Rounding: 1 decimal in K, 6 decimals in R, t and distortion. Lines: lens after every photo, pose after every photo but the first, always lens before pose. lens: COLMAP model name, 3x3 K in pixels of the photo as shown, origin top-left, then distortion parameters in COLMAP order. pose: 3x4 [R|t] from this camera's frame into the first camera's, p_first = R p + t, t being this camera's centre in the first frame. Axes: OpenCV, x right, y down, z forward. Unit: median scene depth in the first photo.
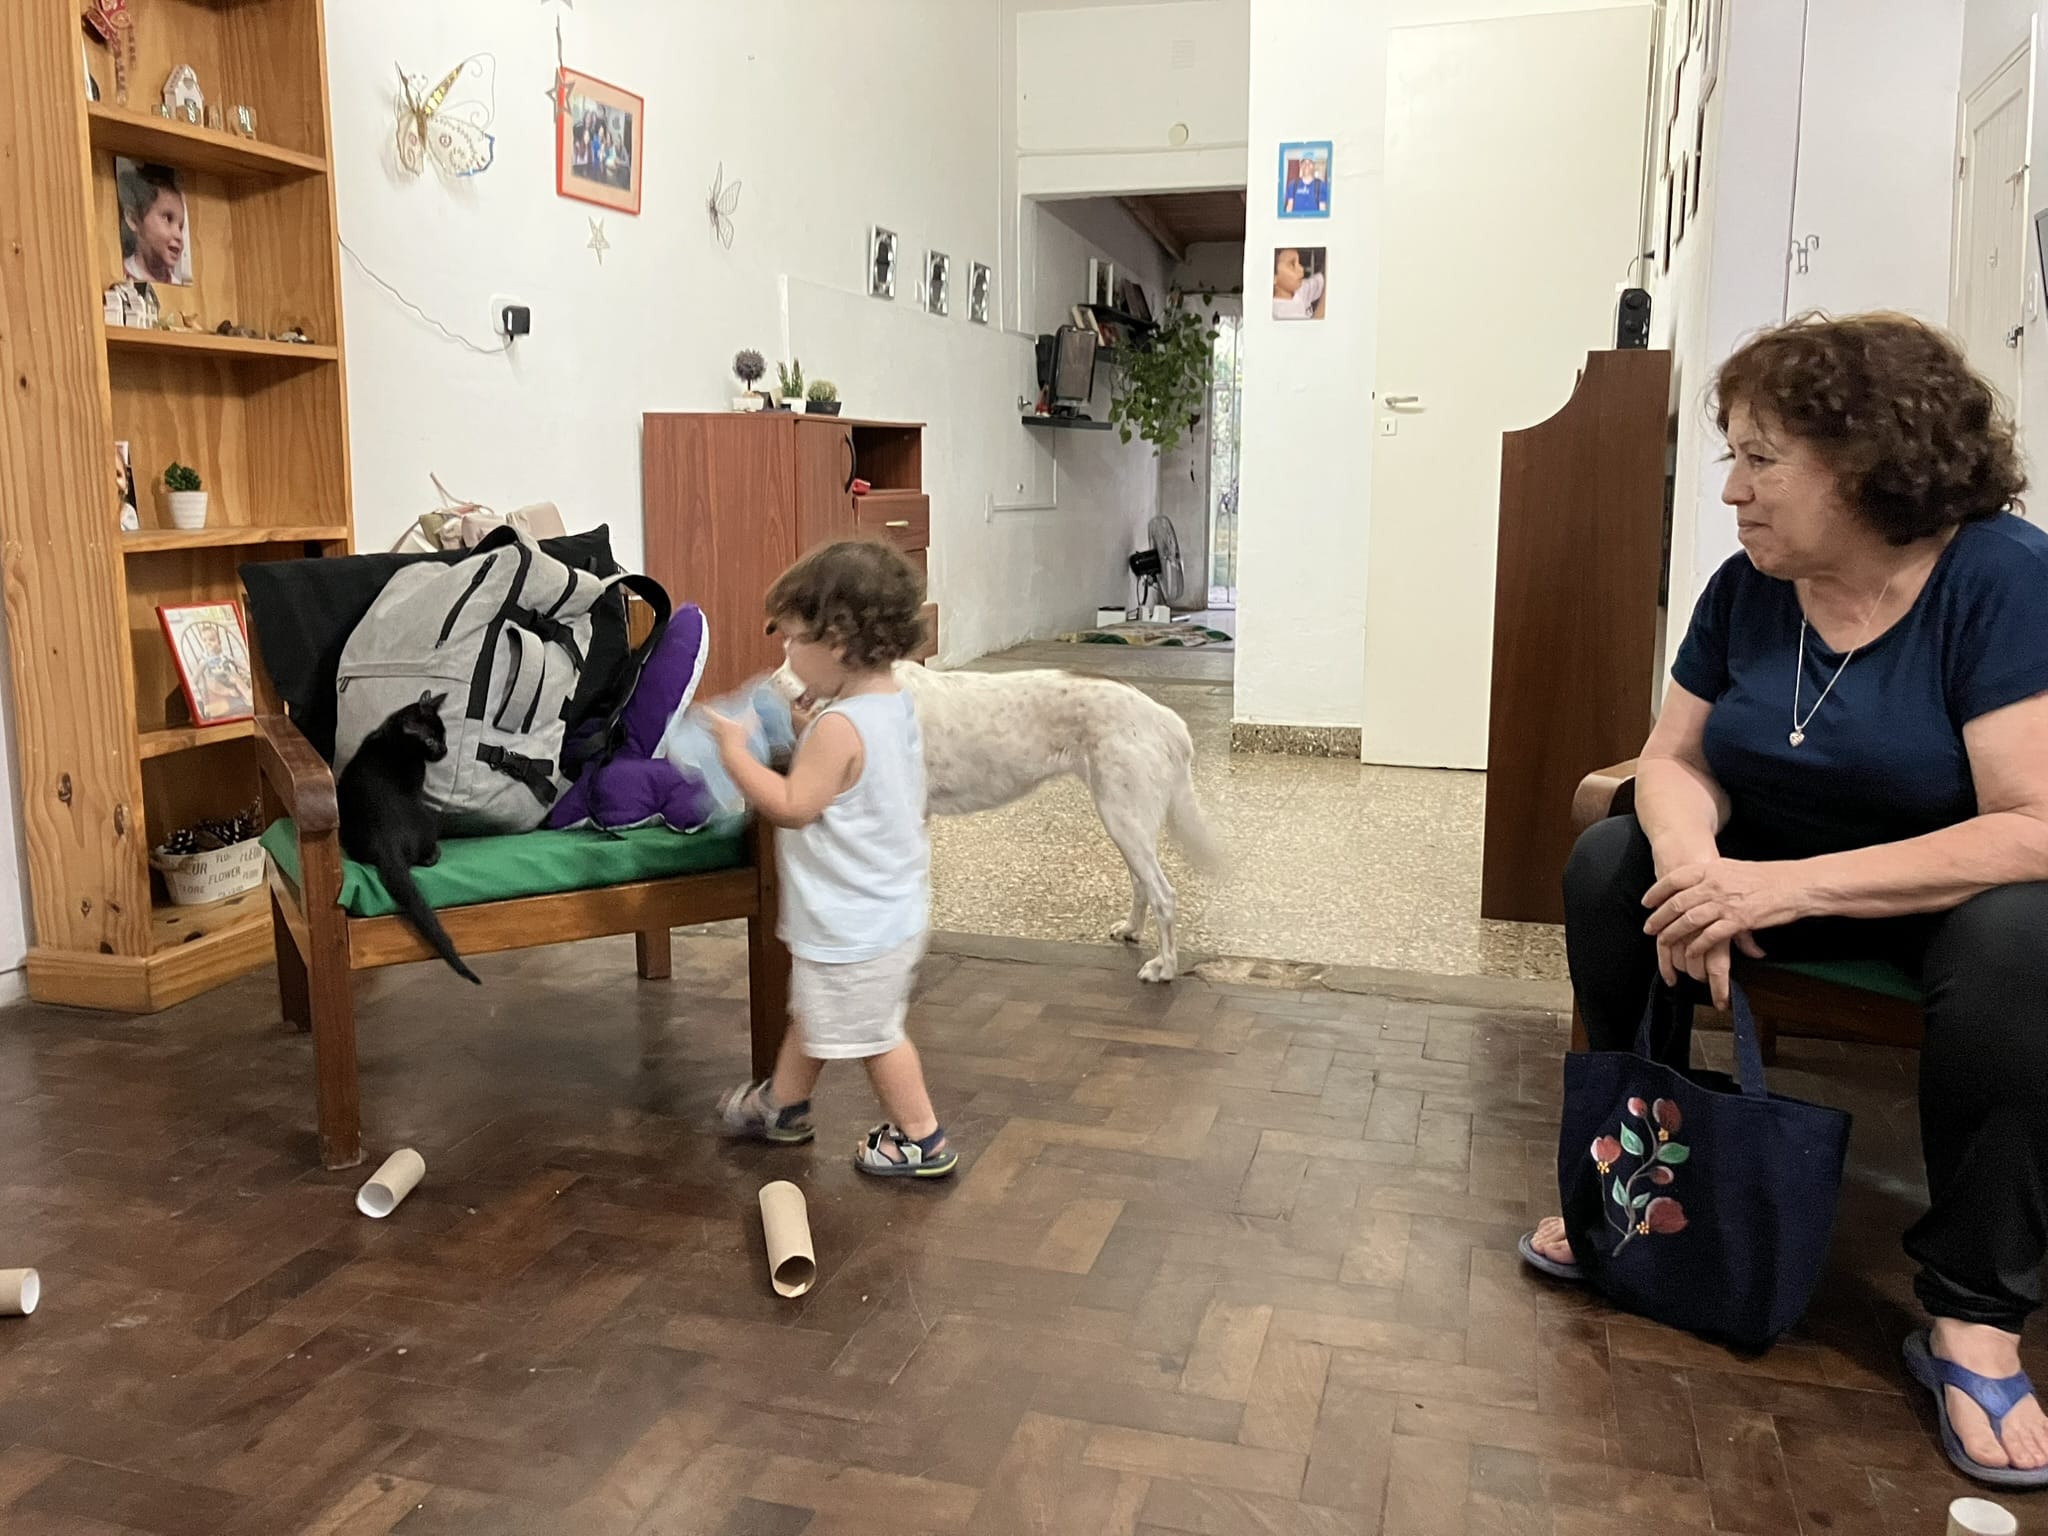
lens RADIAL K [[1707.2, 0, 1027.1], [0, 1707.2, 766.1], [0, 0, 1]] dist [0.001149, -0.031050]
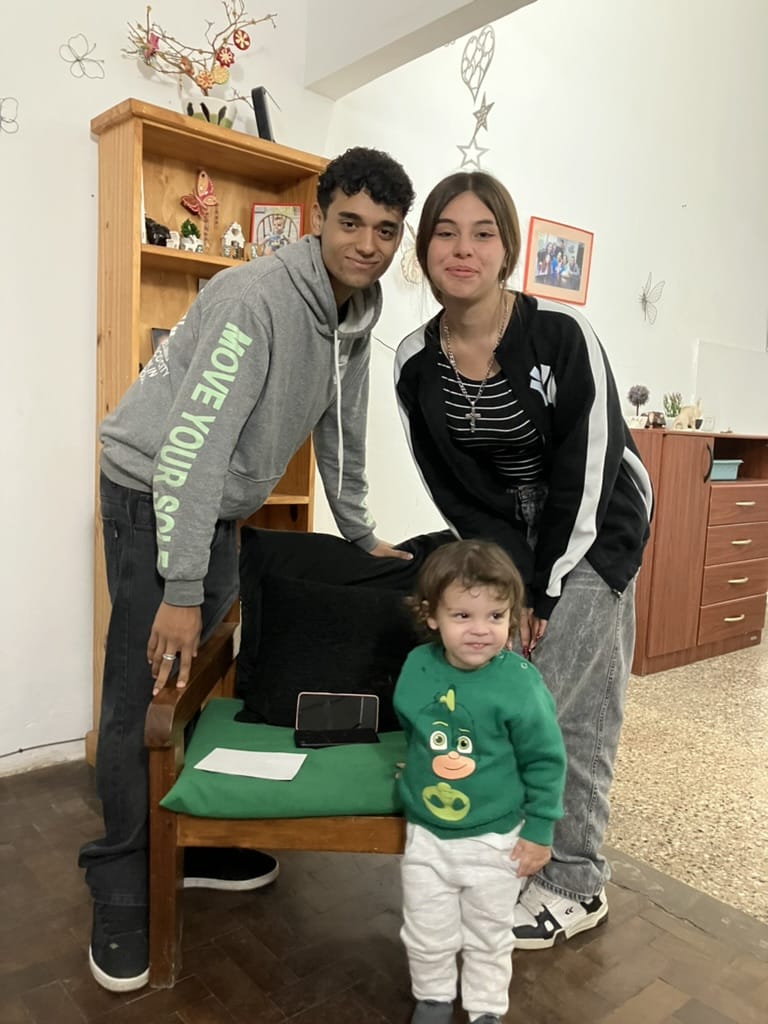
lens RADIAL K [[853.6, 0, 383.8], [0, 853.6, 515.4], [0, 0, 1]] dist [0.001149, -0.031050]
pose [[0.850059, 0.047466, -0.524544, 0.043217], [-0.097243, 0.992953, -0.067737, -0.058164], [0.517632, 0.108589, 0.848685, 0.259801]]
